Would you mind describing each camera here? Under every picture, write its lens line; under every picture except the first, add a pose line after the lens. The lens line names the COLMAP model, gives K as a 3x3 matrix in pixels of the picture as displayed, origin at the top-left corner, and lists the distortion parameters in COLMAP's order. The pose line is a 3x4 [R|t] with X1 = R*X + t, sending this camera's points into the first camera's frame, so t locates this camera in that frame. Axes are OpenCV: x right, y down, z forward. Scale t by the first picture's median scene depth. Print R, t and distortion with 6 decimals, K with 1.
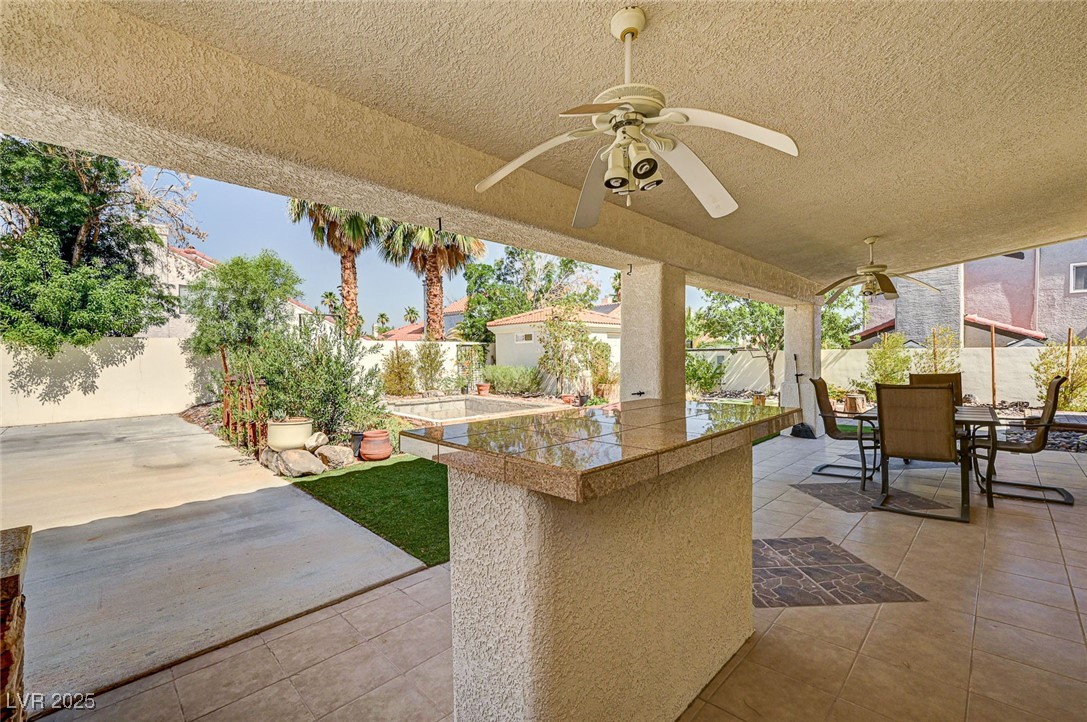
lens RADIAL K [[448.0, 0, 543.0], [0, 448.0, 361.0], [0, 0, 1]] dist [0.001411, -0.000040]
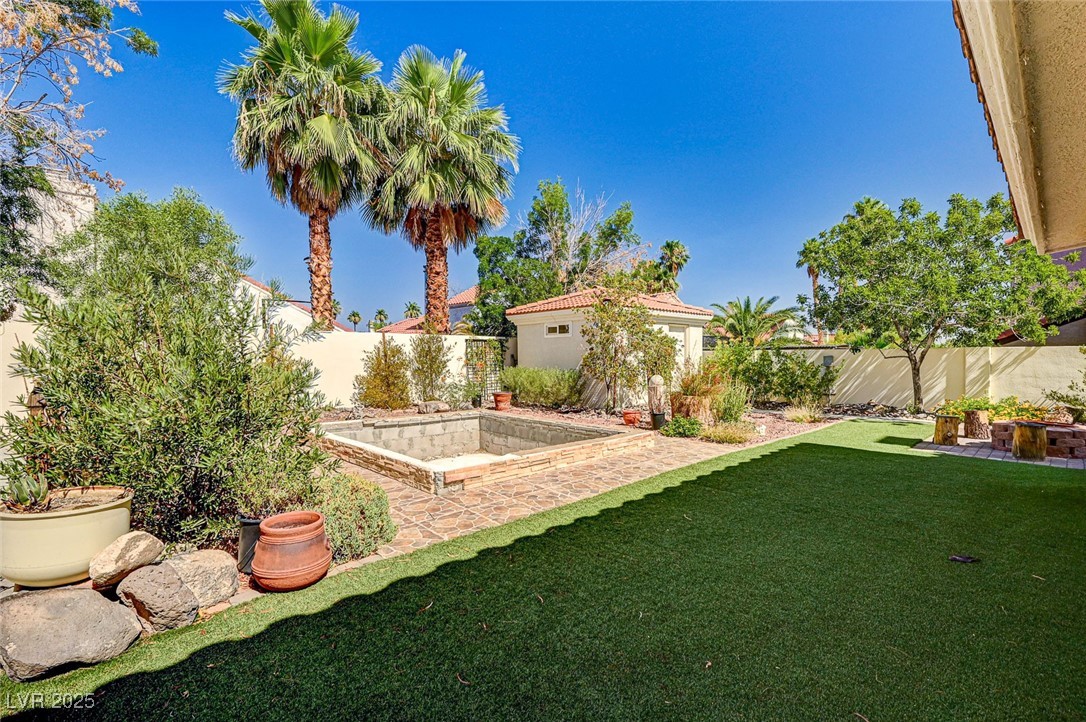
lens RADIAL K [[500.0, 0, 543.1], [0, 500.0, 358.1], [0, 0, 1]] dist [-0.000748, -0.000262]
pose [[0.999559, 0.004527, -0.029349, -0.042823], [-0.004833, 0.999935, -0.010360, 0.003042], [0.029300, 0.010497, 0.999516, 0.187903]]
